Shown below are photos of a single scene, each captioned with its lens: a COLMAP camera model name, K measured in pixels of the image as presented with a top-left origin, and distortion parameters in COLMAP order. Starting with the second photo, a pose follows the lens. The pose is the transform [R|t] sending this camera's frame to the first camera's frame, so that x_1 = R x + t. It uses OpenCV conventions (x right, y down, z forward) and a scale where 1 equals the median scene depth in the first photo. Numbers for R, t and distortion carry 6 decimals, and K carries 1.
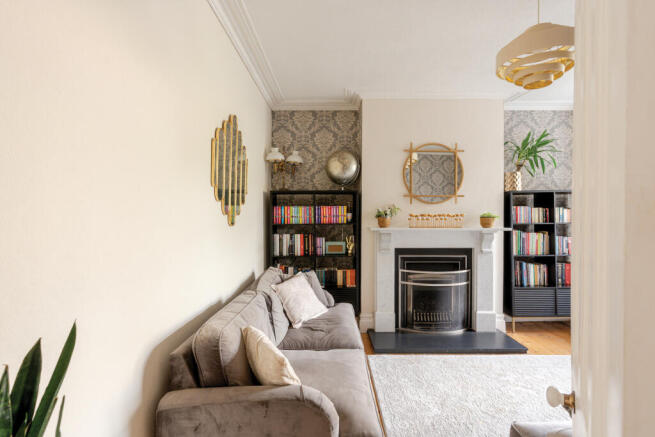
lens RADIAL K [[296.3, 0, 326.2], [0, 296.3, 214.2], [0, 0, 1]] dist [-0.001809, 0.000330]
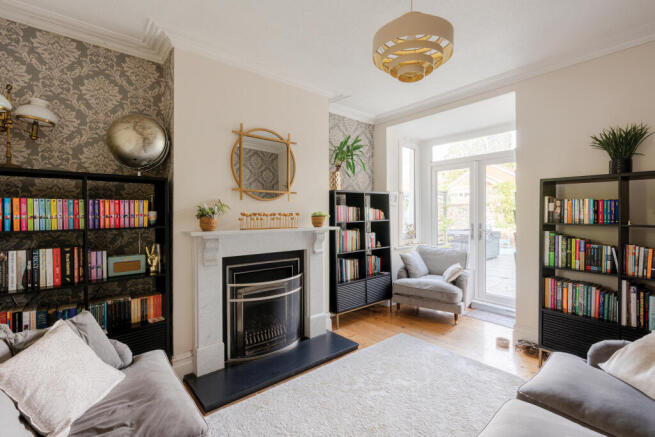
lens RADIAL K [[296.3, 0, 326.2], [0, 296.3, 214.2], [0, 0, 1]] dist [-0.001809, 0.000330]
pose [[0.760658, -0.002094, 0.649150, -0.058203], [0.000766, 0.999997, 0.002328, 0.001609], [-0.649153, -0.001273, 0.760657, 0.242280]]
